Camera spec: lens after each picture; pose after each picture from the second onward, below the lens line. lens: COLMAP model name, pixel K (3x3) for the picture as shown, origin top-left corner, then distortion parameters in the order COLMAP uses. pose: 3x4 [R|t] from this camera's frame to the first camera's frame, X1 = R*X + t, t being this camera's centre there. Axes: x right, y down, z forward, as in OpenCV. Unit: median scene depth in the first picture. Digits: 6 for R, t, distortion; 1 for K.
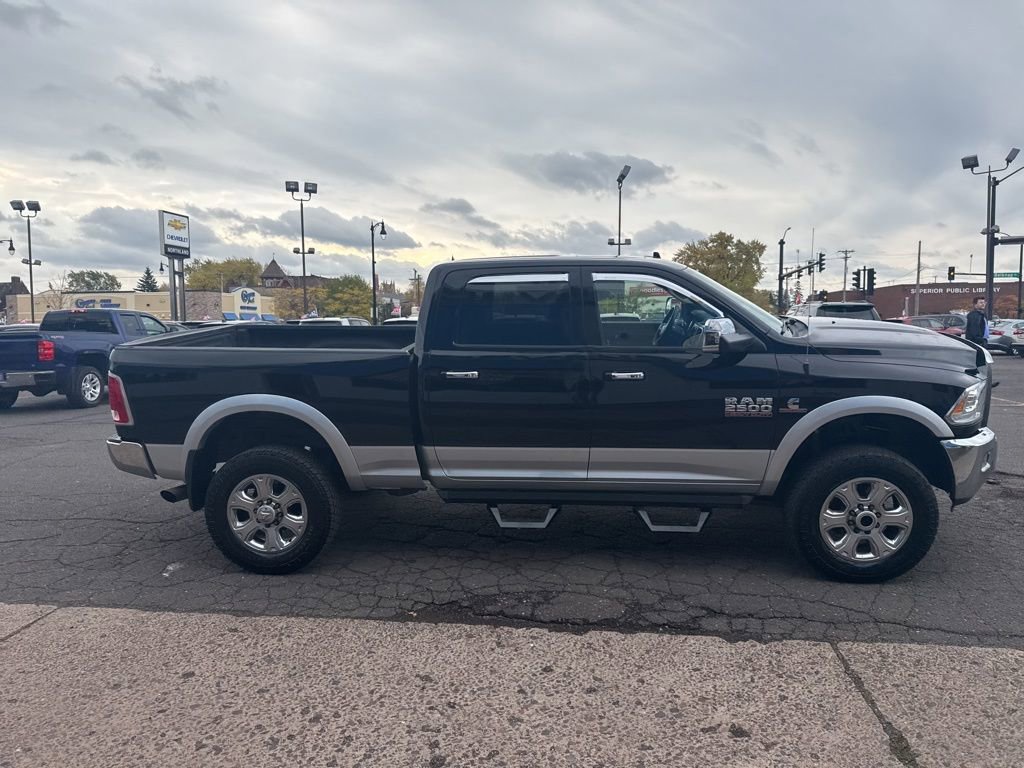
lens RADIAL K [[710.8, 0, 512.0], [0, 710.8, 384.0], [0, 0, 1]] dist [0.091598, -0.144701]
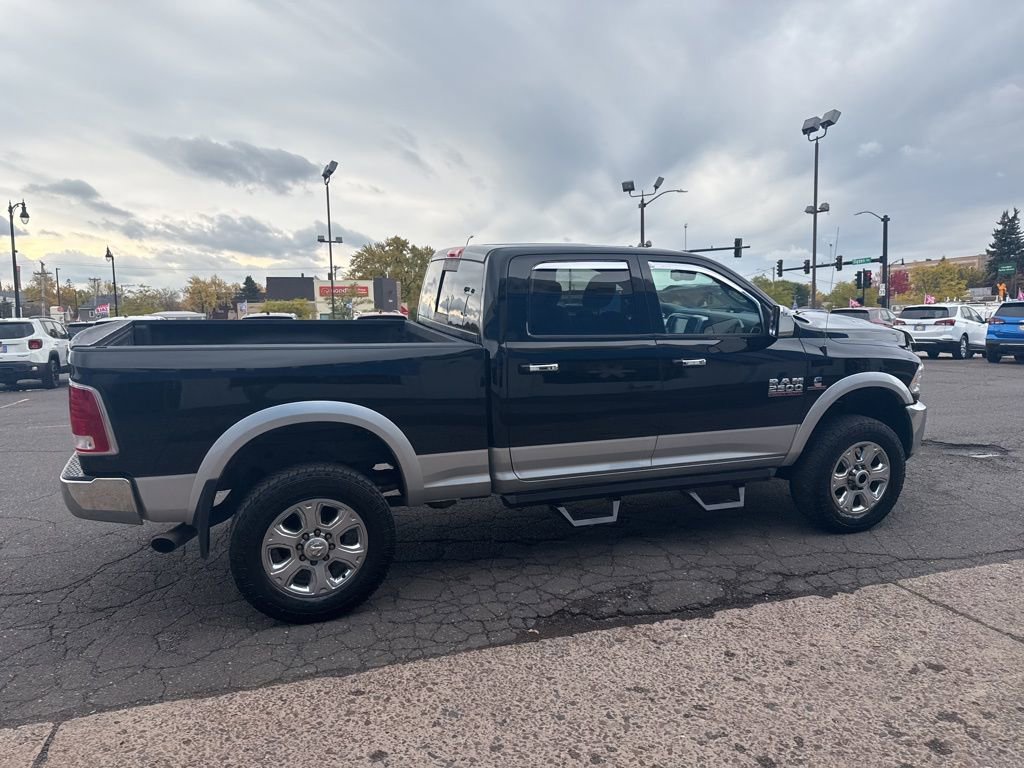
lens RADIAL K [[717.5, 0, 513.2], [0, 717.5, 390.9], [0, 0, 1]] dist [0.078321, -0.112731]
pose [[0.897362, -0.048441, 0.438629, -0.507483], [0.046000, 0.998810, 0.016197, 0.001164], [-0.438891, 0.005642, 0.898522, 0.175586]]
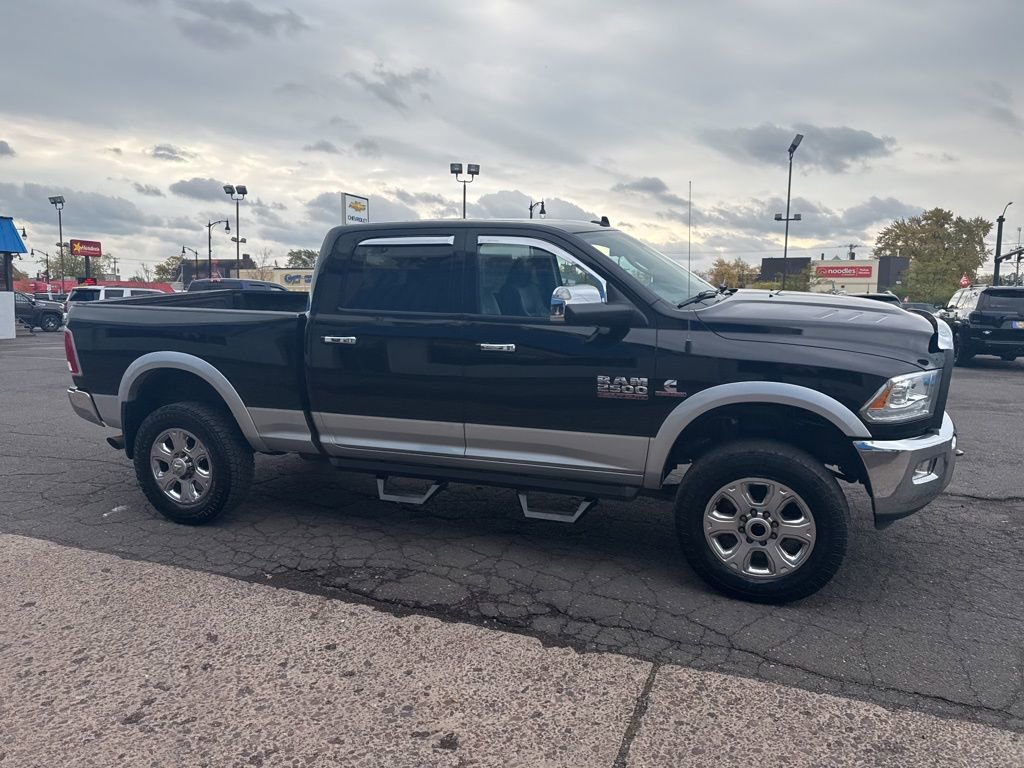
lens RADIAL K [[710.8, 0, 512.0], [0, 710.8, 384.0], [0, 0, 1]] dist [0.091598, -0.144701]
pose [[0.967118, 0.051325, -0.249097, 0.395012], [-0.044756, 0.998486, 0.031968, 0.005397], [0.250361, -0.019769, 0.967951, 0.110949]]
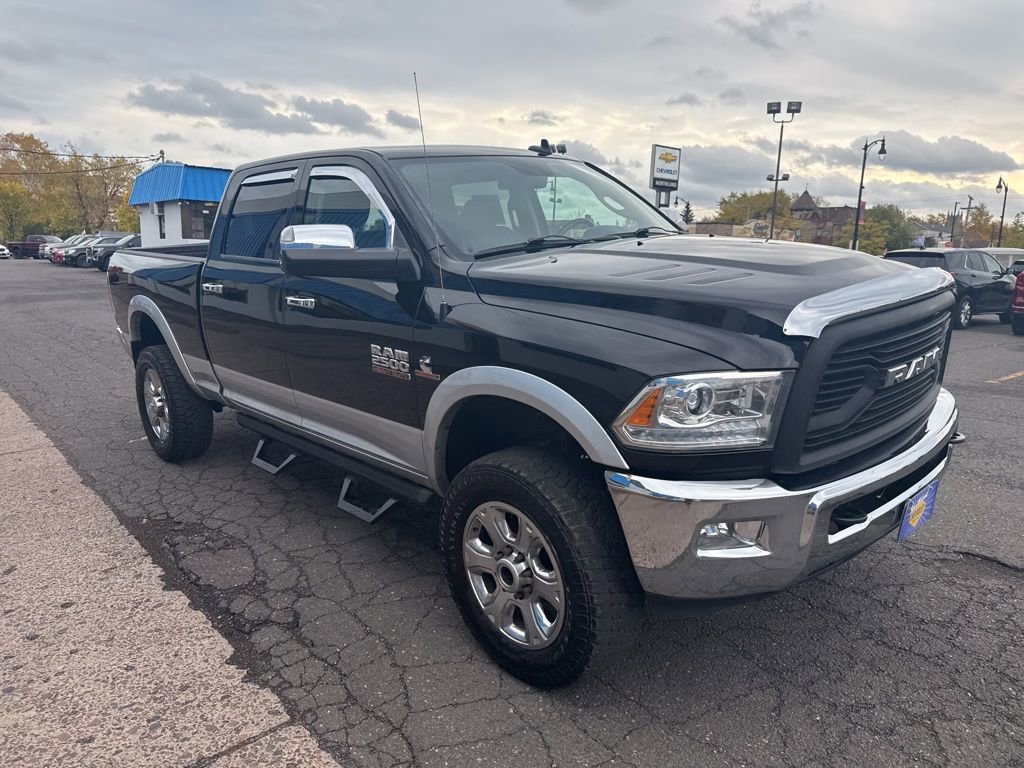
lens RADIAL K [[718.9, 0, 513.7], [0, 718.9, 382.1], [0, 0, 1]] dist [0.035424, -0.034026]
pose [[0.751571, 0.145009, -0.643517, 0.815893], [-0.089724, 0.988945, 0.118058, -0.037119], [0.653522, -0.030990, 0.756273, 0.533797]]
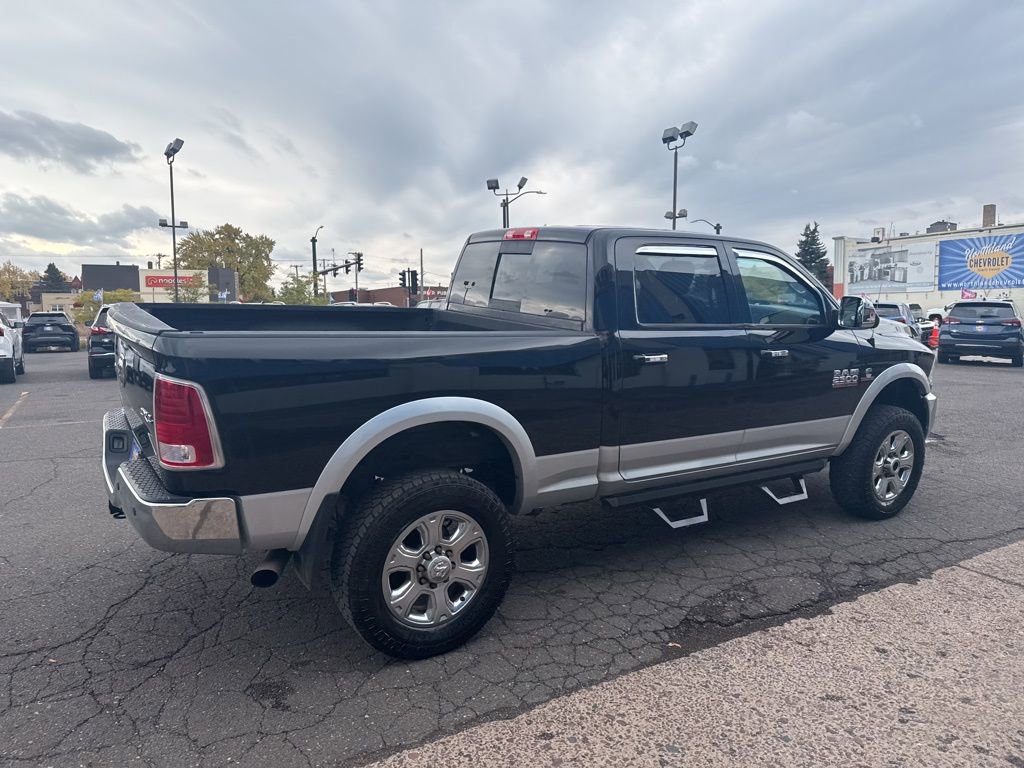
lens RADIAL K [[717.0, 0, 517.9], [0, 717.0, 392.0], [0, 0, 1]] dist [0.075944, -0.081444]
pose [[0.776092, -0.061127, 0.627650, -0.732393], [0.052855, 0.998094, 0.031849, -0.008048], [-0.628401, 0.008456, 0.777844, 0.423069]]
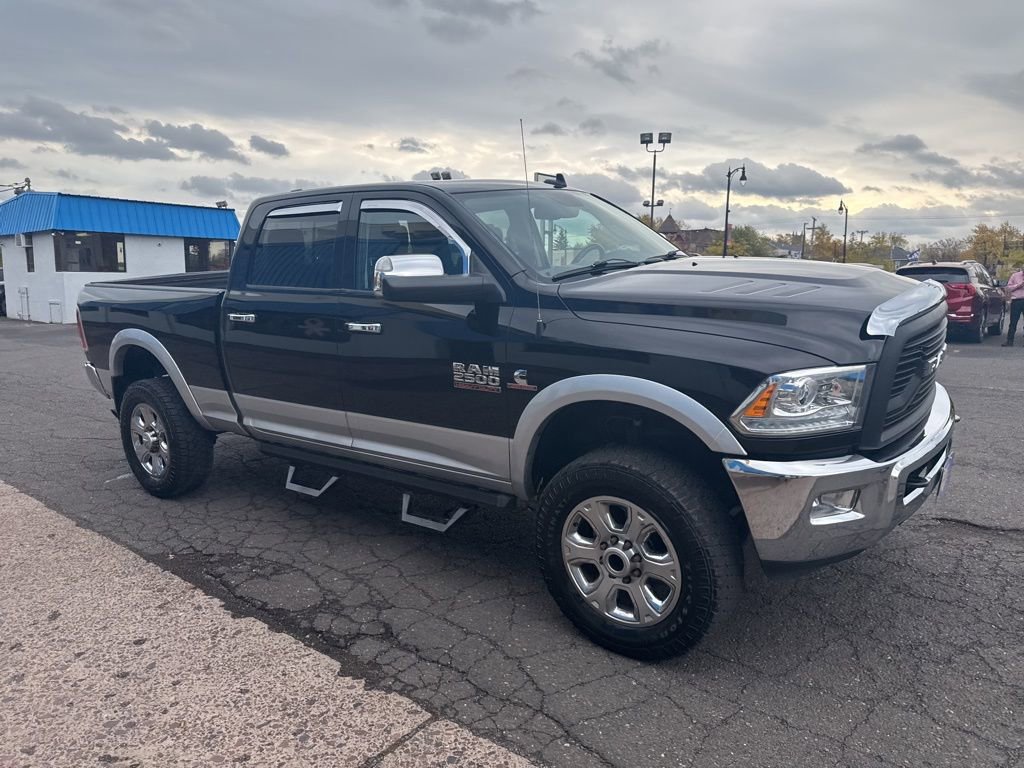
lens RADIAL K [[717.7, 0, 513.7], [0, 717.7, 372.0], [0, 0, 1]] dist [0.044821, -0.050148]
pose [[0.850963, 0.078478, -0.519330, 0.707513], [-0.054841, 0.996646, 0.060745, -0.018983], [0.522355, -0.023211, 0.852412, 0.372698]]
